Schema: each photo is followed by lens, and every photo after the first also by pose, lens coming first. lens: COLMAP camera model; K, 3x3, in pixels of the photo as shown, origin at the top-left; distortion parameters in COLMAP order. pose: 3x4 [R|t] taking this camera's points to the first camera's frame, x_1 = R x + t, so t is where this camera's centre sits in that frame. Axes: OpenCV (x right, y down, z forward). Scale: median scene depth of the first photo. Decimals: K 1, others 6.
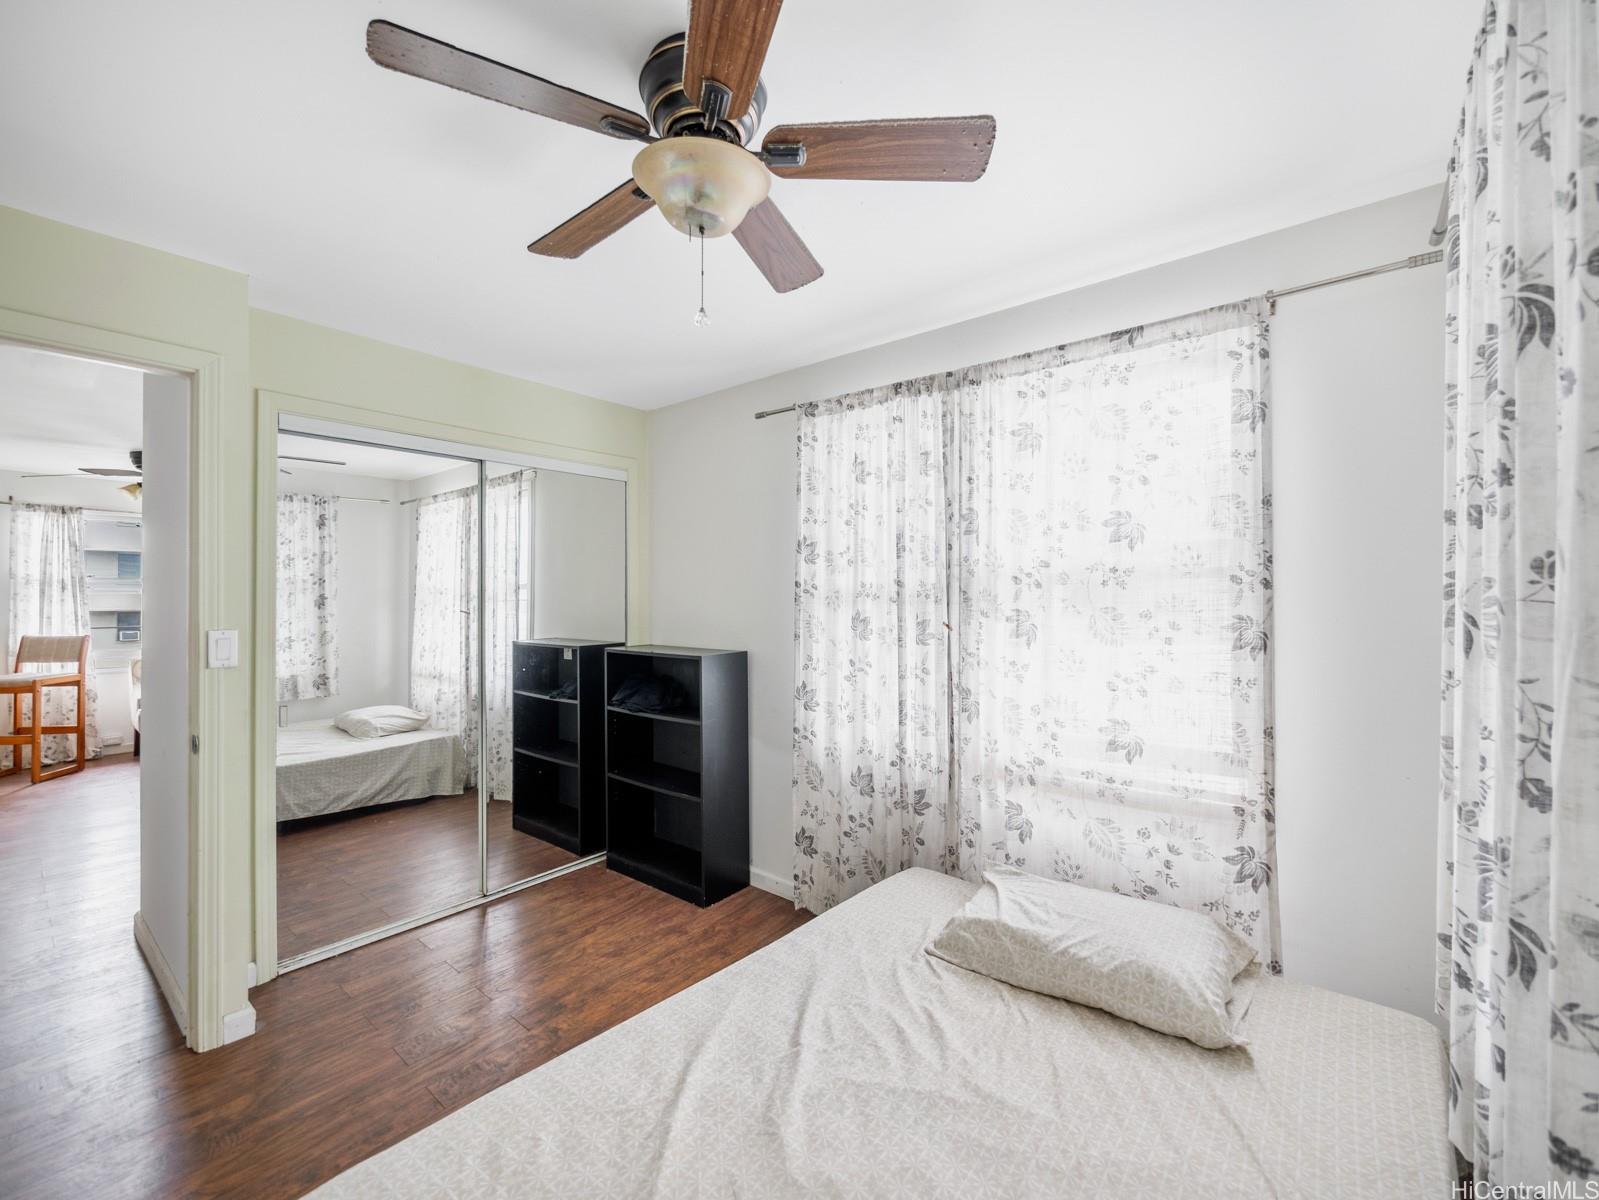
lens RADIAL K [[676.9, 0, 797.3], [0, 676.9, 594.9], [0, 0, 1]] dist [-0.002628, -0.000377]
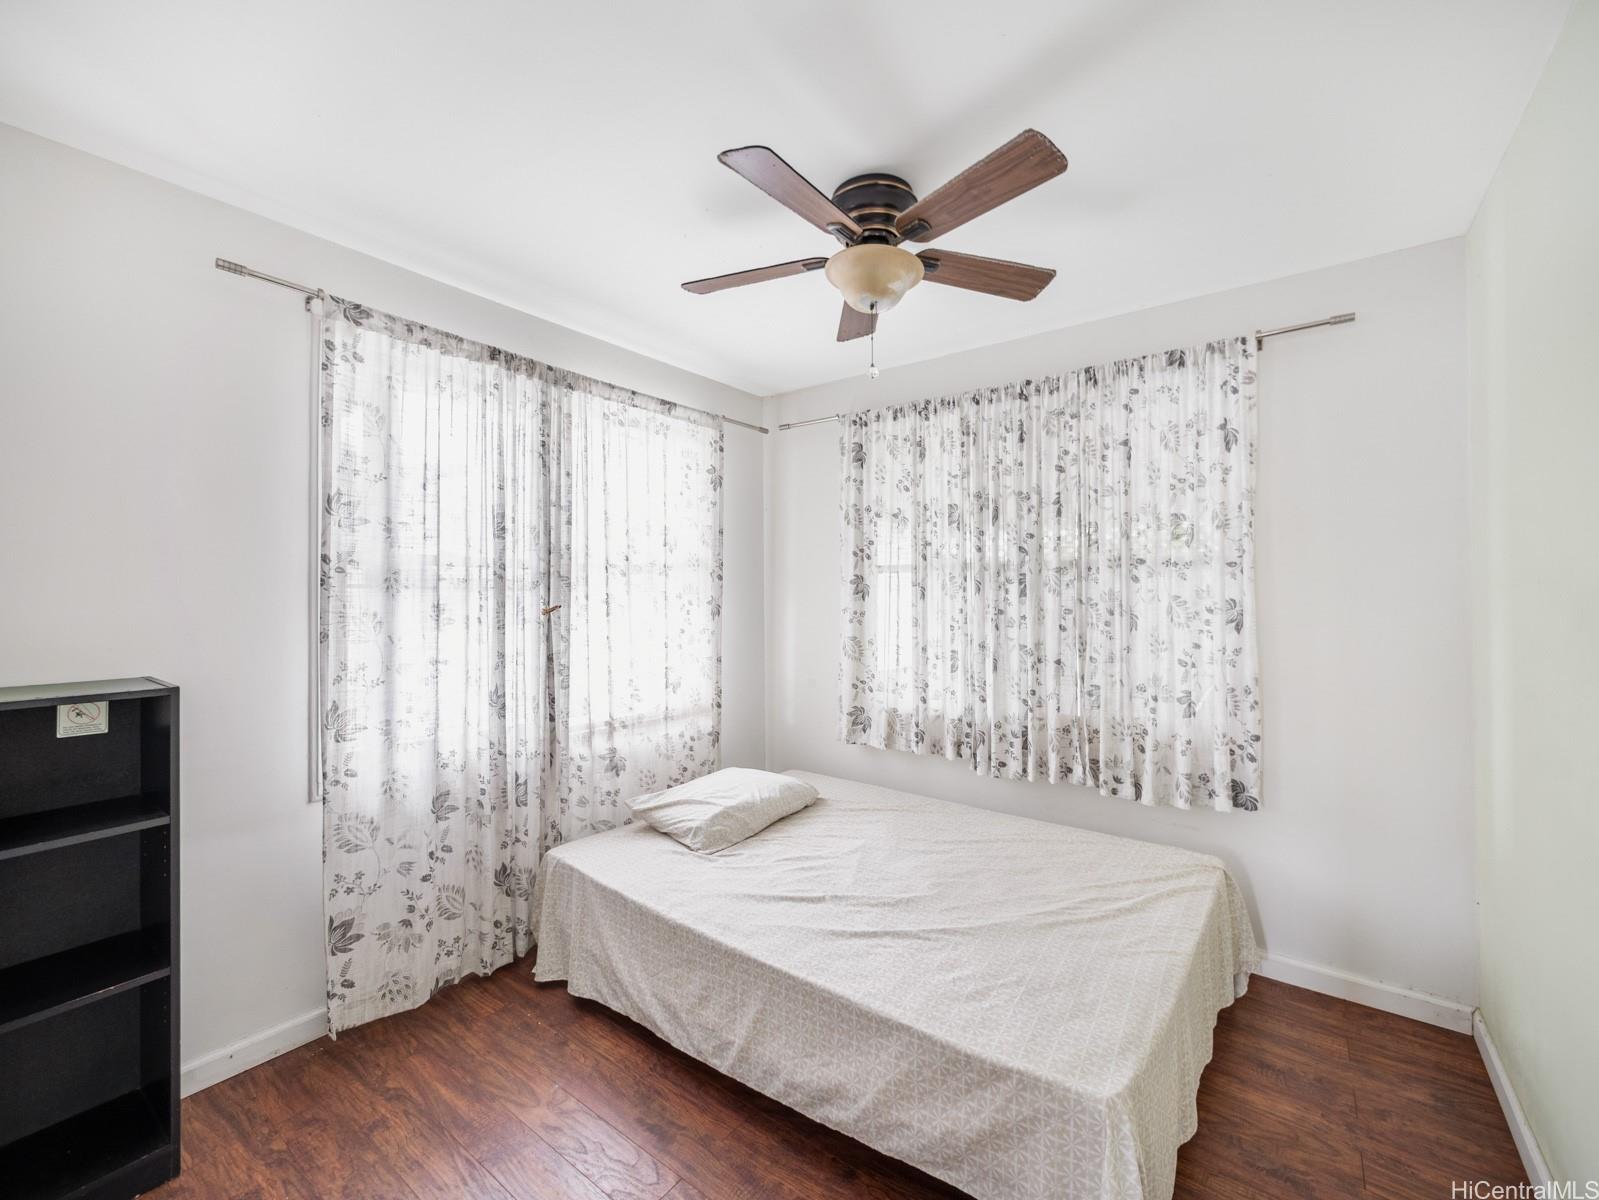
lens RADIAL K [[676.9, 0, 797.3], [0, 676.9, 594.9], [0, 0, 1]] dist [-0.002628, -0.000377]
pose [[-0.059827, 0.007226, 0.998183, -0.814831], [0.006229, 0.999957, -0.006865, 0.032146], [-0.998189, 0.005806, -0.059870, 0.666426]]
